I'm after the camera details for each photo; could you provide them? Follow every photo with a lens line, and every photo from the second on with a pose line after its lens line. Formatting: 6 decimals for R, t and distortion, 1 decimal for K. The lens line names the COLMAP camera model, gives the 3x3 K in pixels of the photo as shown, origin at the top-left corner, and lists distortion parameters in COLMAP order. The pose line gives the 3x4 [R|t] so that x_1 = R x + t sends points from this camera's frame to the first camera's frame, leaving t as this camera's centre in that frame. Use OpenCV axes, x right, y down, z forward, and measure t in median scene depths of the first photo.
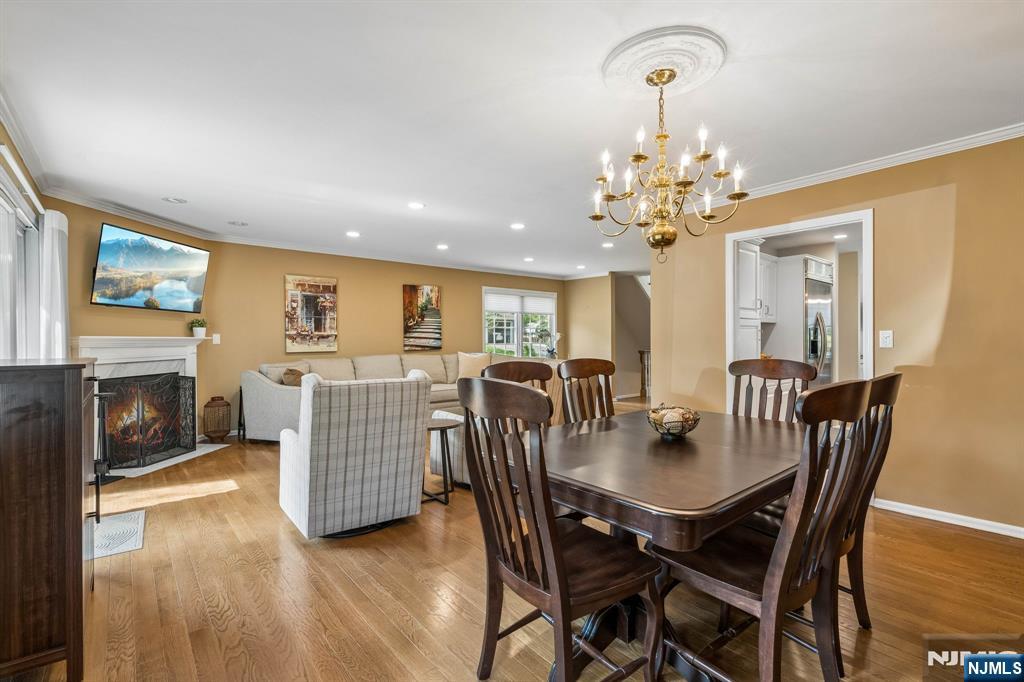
lens RADIAL K [[469.6, 0, 512.2], [0, 469.6, 341.0], [0, 0, 1]] dist [0.002223, 0.000255]
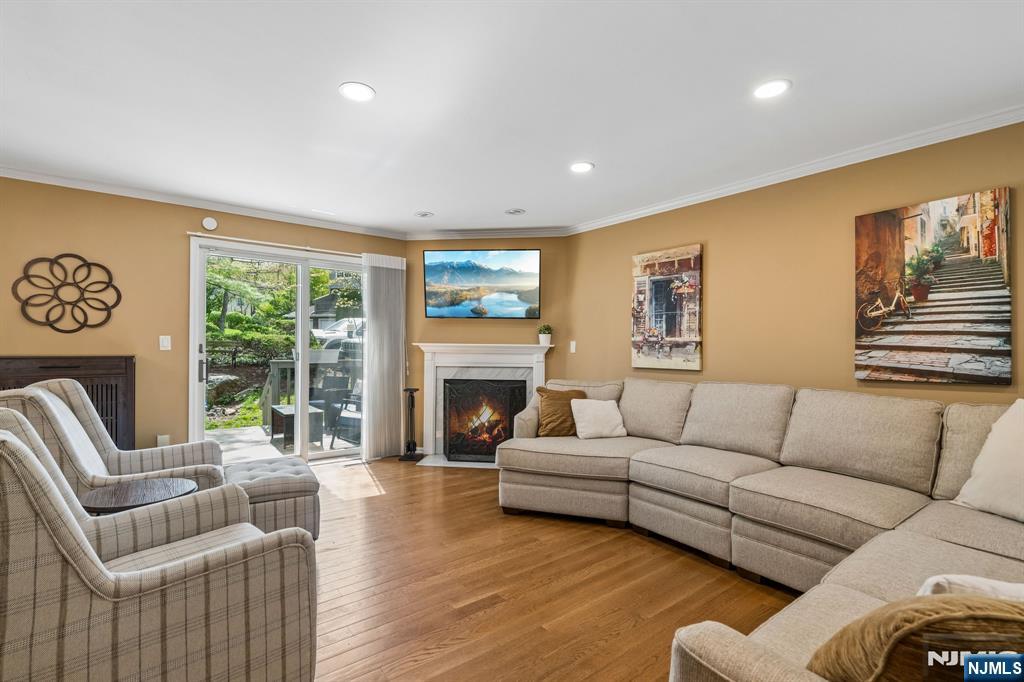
lens RADIAL K [[469.6, 0, 508.1], [0, 469.6, 338.4], [0, 0, 1]] dist [0.002223, 0.000255]
pose [[-0.054044, -0.018001, -0.998376, 0.211545], [-0.019679, 0.999662, -0.016959, -0.002698], [0.998345, 0.018731, -0.054380, 0.808883]]
